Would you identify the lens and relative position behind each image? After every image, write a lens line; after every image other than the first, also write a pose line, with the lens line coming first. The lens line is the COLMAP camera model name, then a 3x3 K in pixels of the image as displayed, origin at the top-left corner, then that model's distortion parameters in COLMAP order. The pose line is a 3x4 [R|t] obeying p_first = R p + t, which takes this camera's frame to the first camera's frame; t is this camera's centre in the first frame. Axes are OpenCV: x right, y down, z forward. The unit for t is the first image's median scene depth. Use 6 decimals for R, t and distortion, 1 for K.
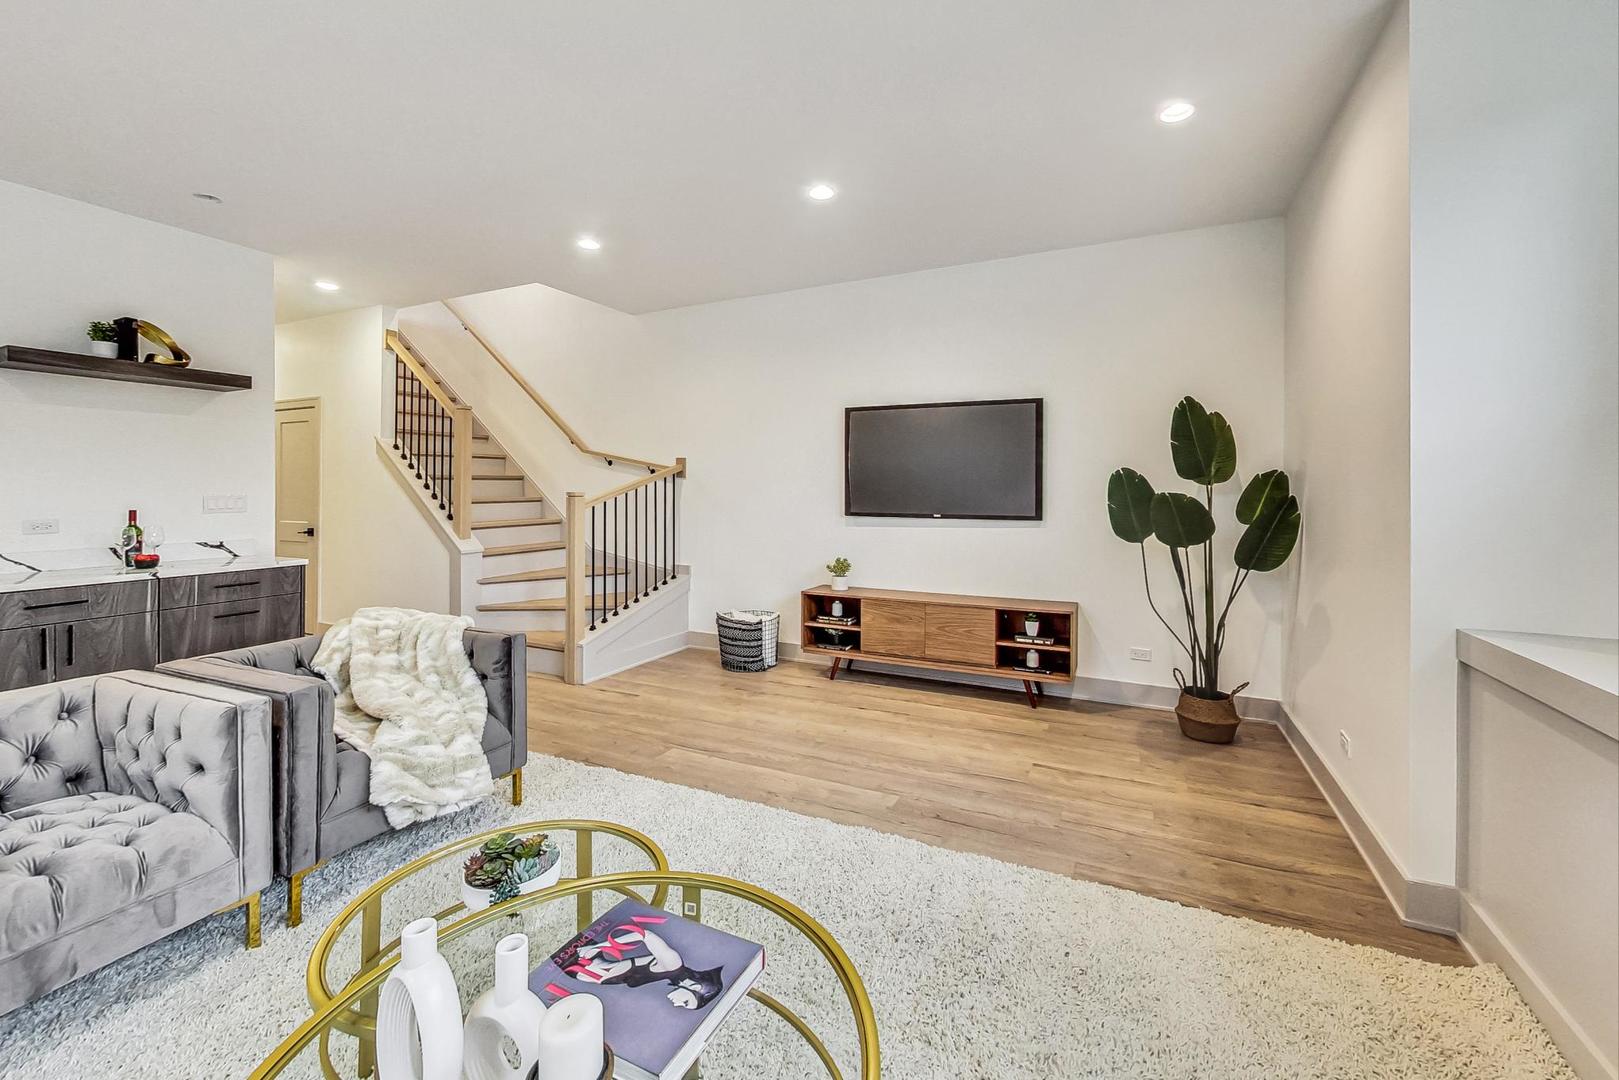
lens RADIAL K [[659.5, 0, 812.1], [0, 659.5, 489.8], [0, 0, 1]] dist [0.000074, 0.000073]
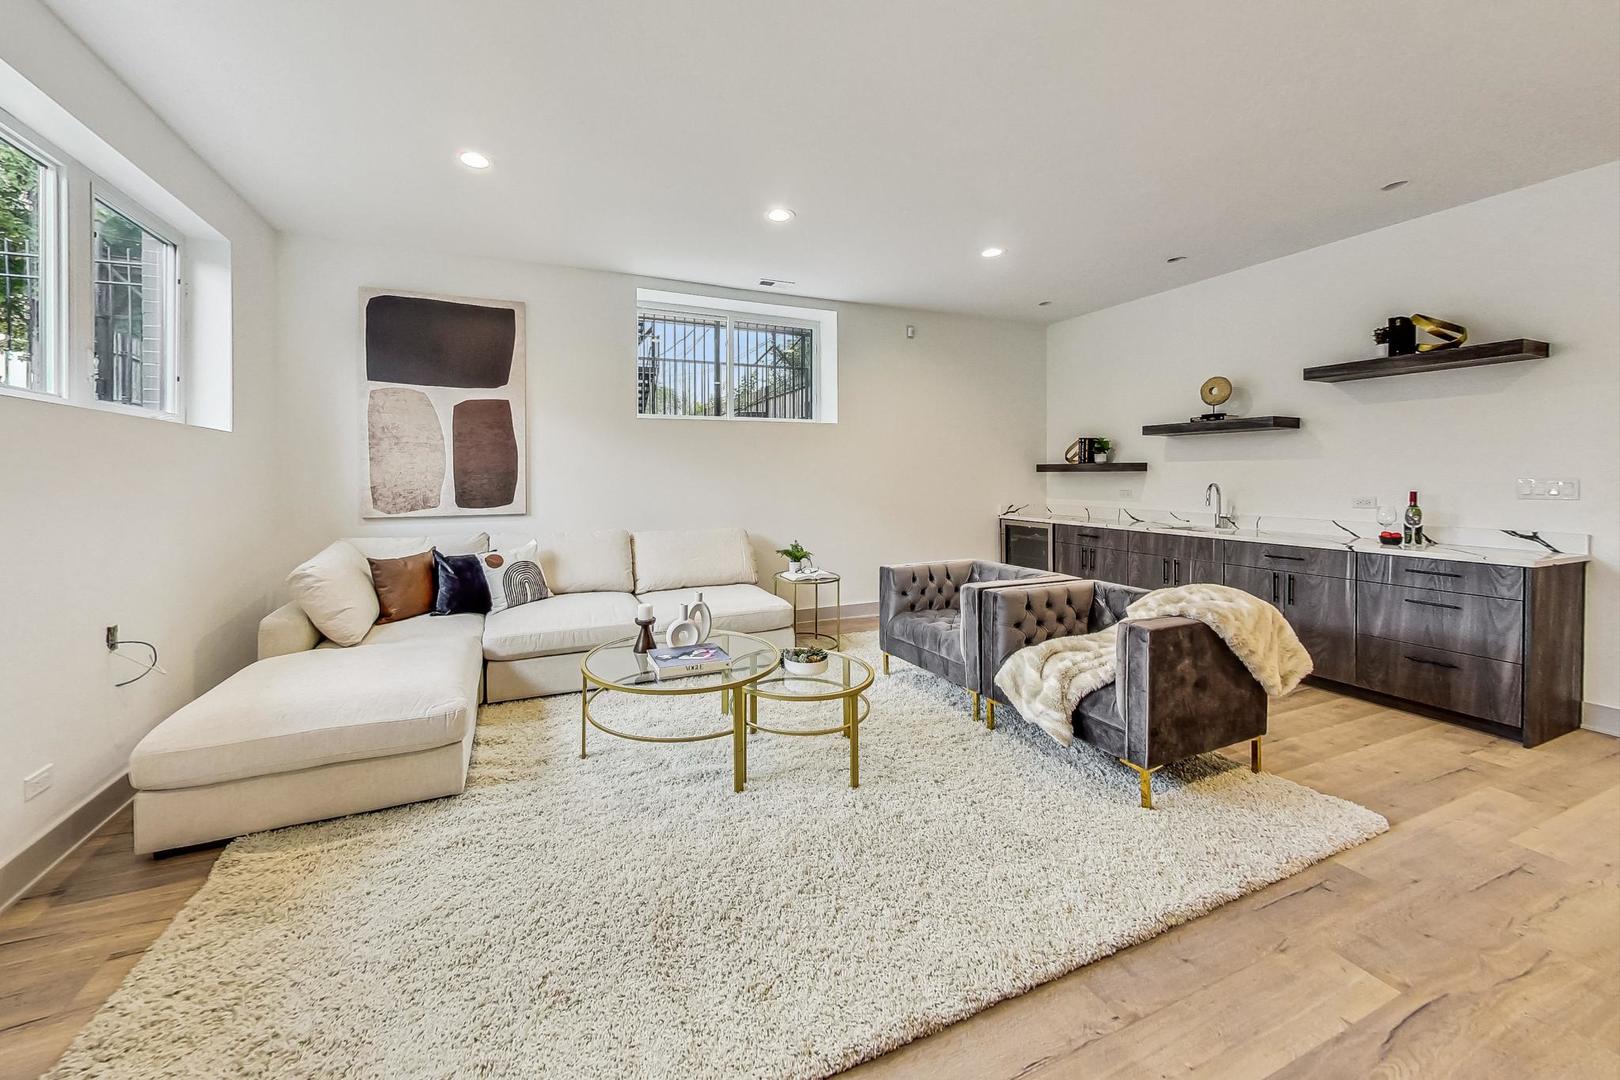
lens RADIAL K [[659.9, 0, 812.6], [0, 659.9, 489.8], [0, 0, 1]] dist [0.000074, 0.000073]
pose [[-0.639194, 0.018535, -0.768822, 0.441477], [-0.000021, 0.999709, 0.024119, 0.001718], [0.769045, 0.015433, -0.639008, 0.954431]]
